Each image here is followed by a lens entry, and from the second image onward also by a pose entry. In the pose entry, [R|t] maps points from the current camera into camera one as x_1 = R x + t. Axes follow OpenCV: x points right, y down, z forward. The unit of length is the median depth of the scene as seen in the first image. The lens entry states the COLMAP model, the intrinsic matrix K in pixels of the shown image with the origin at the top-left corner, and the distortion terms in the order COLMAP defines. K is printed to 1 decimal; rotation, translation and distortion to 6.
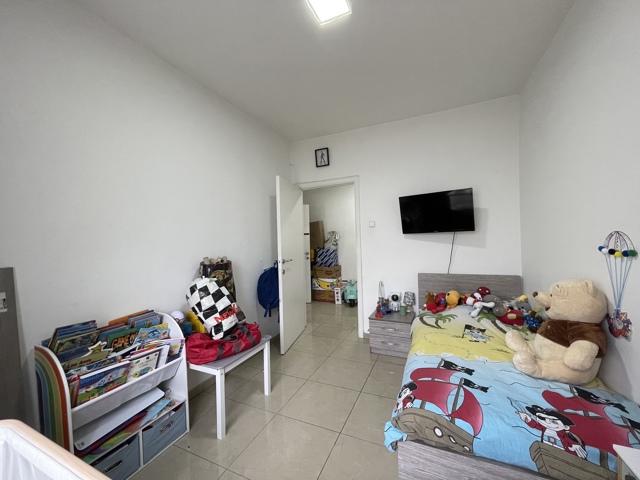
lens RADIAL K [[261.4, 0, 319.6], [0, 261.4, 241.5], [0, 0, 1]] dist [-0.002014, 0.000036]
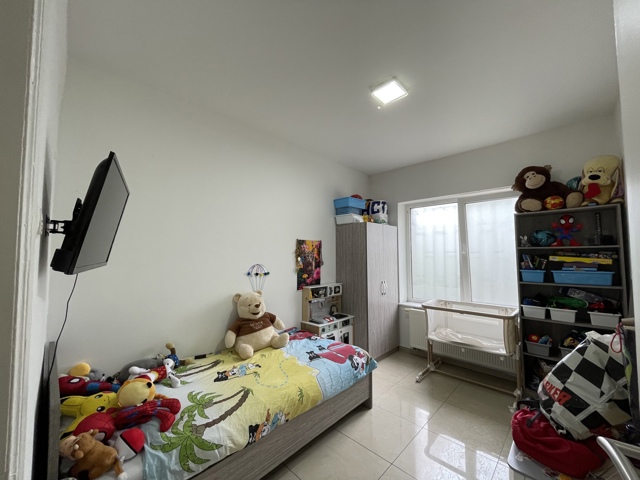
lens RADIAL K [[261.4, 0, 319.6], [0, 261.4, 241.5], [0, 0, 1]] dist [-0.002014, 0.000036]
pose [[-0.939297, 0.059194, 0.337960, -0.049448], [0.043812, 0.997635, -0.052970, -0.078507], [-0.340296, -0.034948, -0.939669, 2.460443]]
